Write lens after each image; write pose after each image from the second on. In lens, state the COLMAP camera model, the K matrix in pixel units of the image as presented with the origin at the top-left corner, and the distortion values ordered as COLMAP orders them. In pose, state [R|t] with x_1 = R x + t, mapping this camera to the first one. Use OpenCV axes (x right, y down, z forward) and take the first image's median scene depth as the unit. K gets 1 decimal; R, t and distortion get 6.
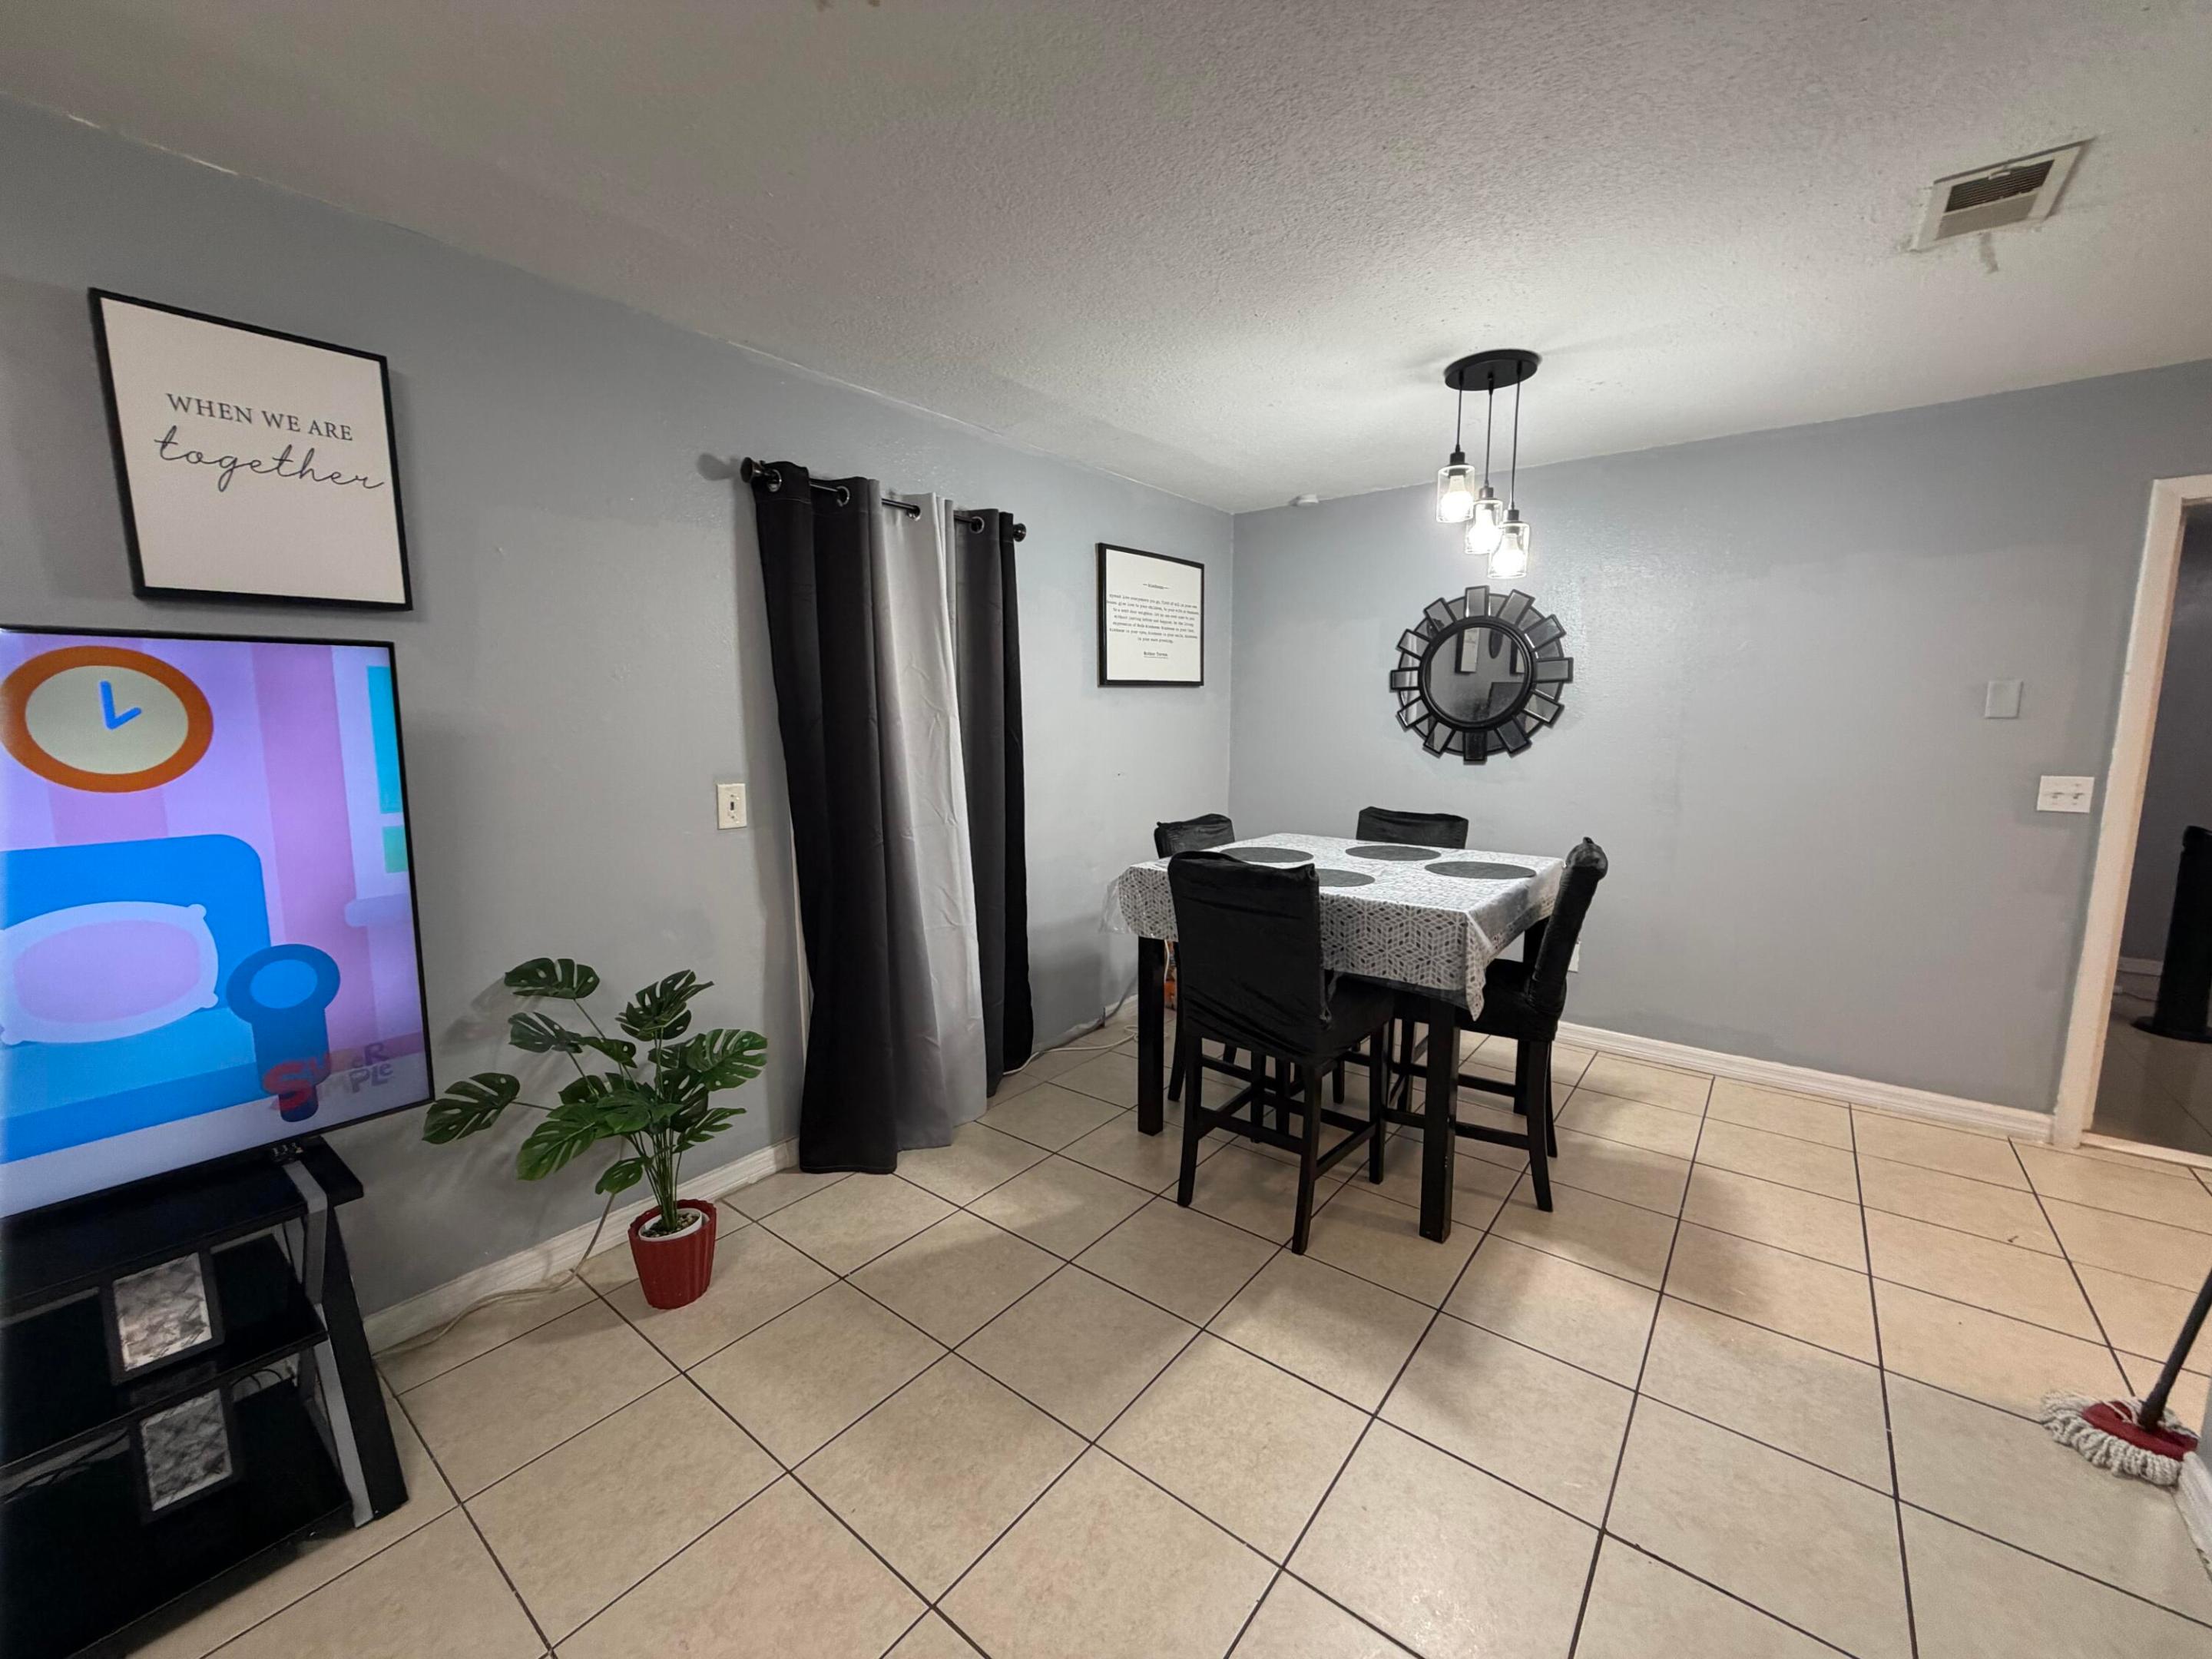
lens RADIAL K [[884.1, 0, 1106.0], [0, 884.1, 829.5], [0, 0, 1]] dist [0.000515, 0.000093]
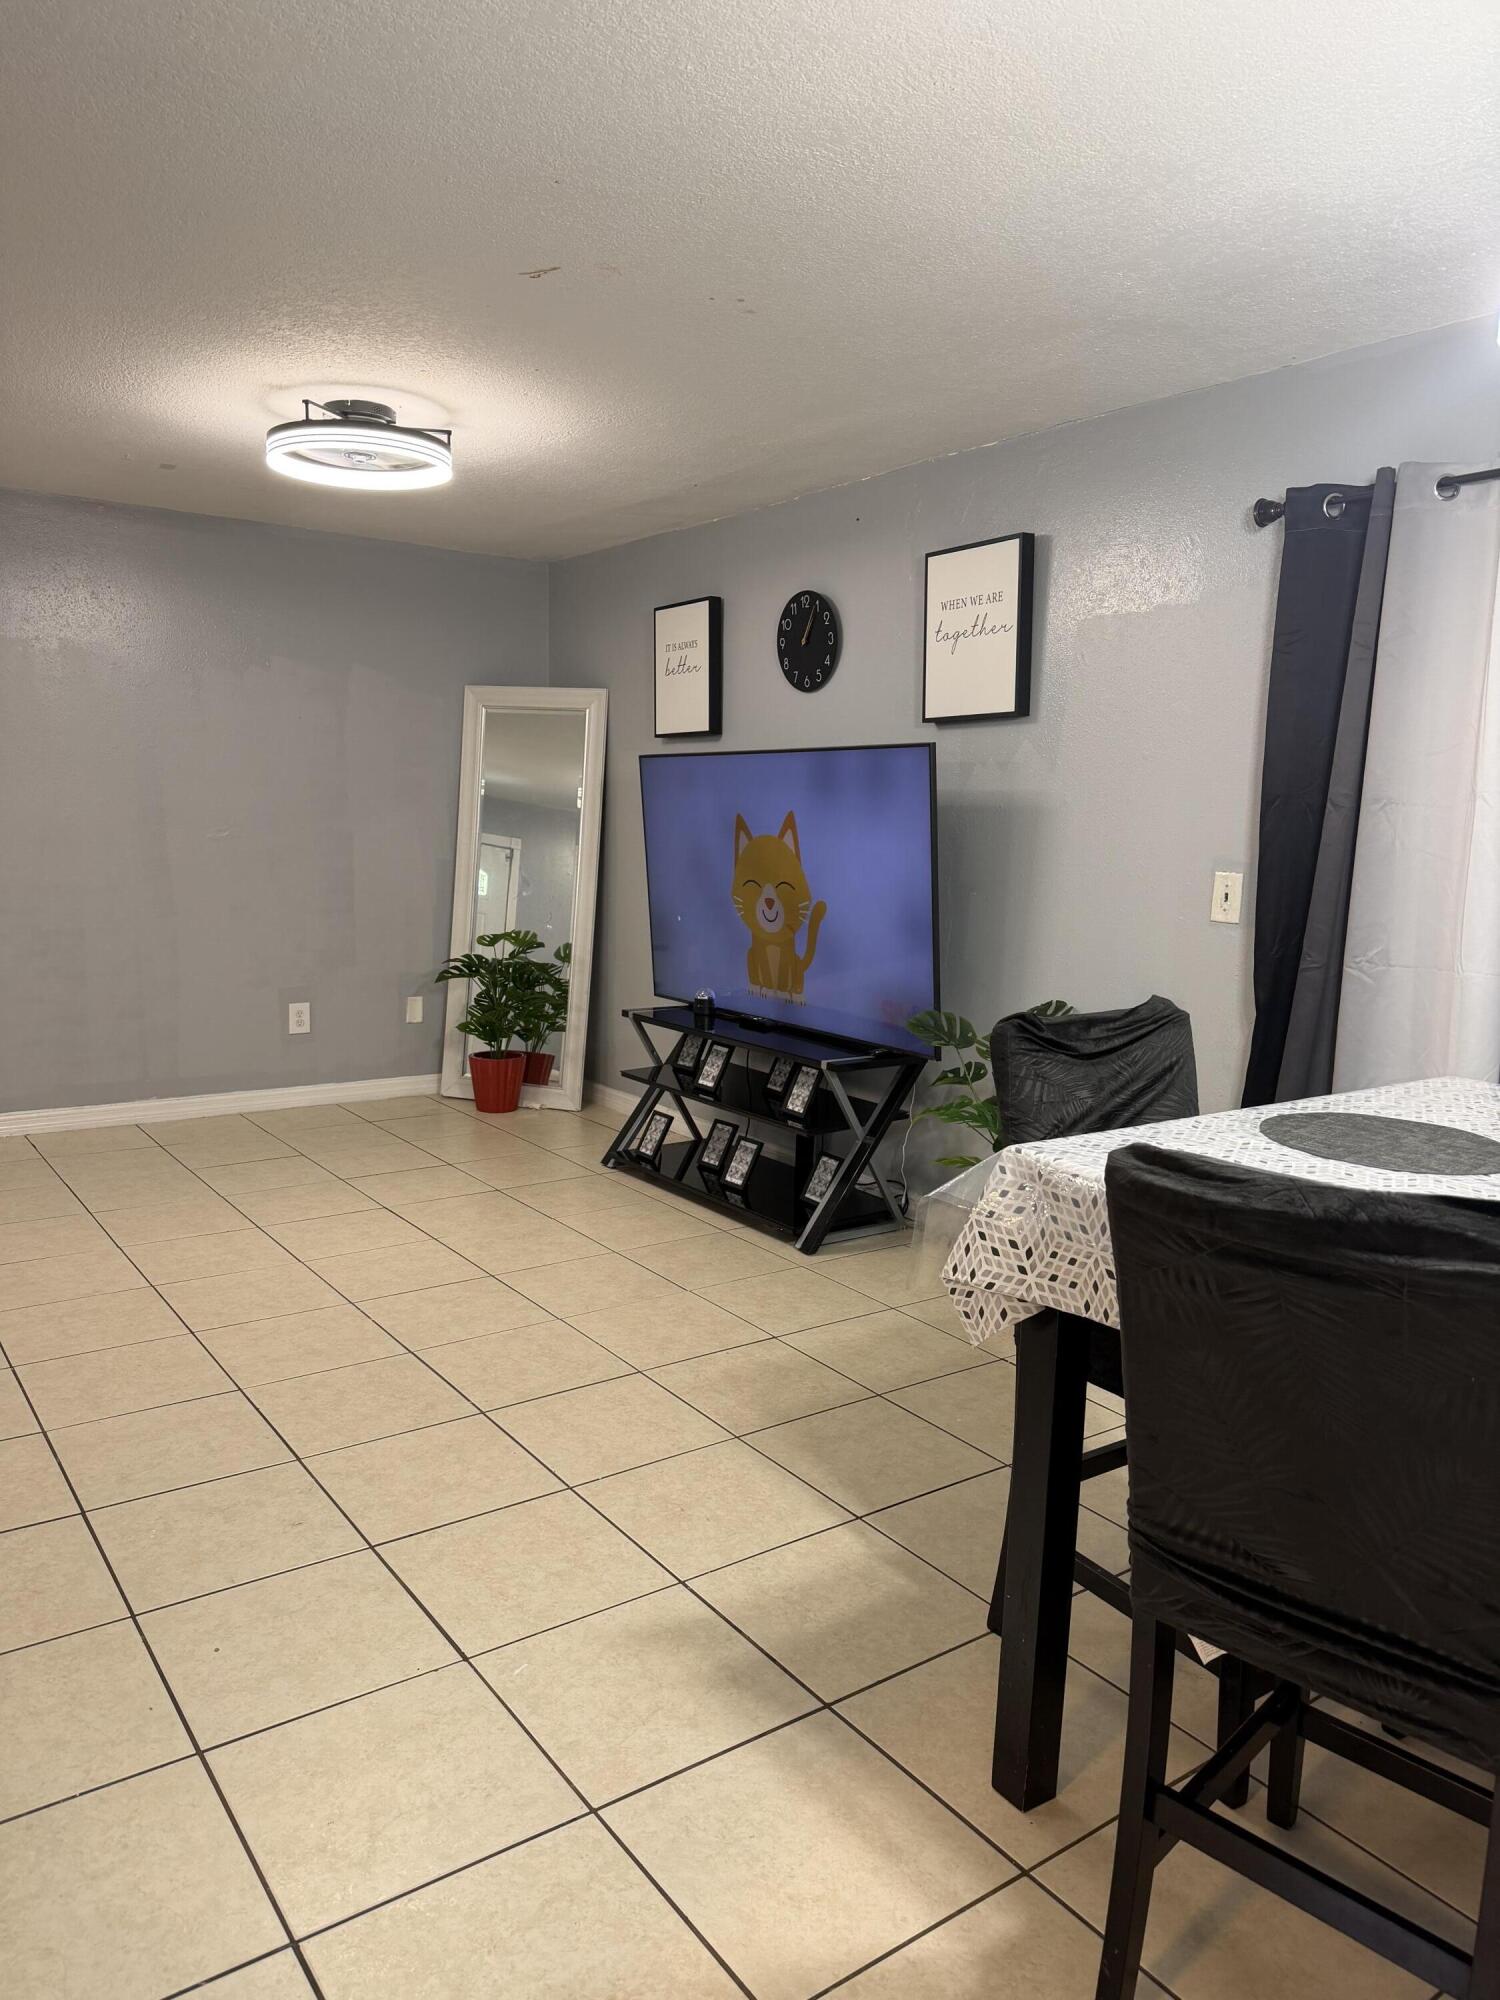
lens RADIAL K [[1417.4, 0, 750.0], [0, 1417.4, 1000.0], [0, 0, 1]] dist [0.040022, -0.001015]
pose [[-0.279527, 0.132104, -0.951007, 1.492168], [-0.146059, 0.973111, 0.178105, -0.152304], [0.948964, 0.188688, -0.252715, 1.261267]]
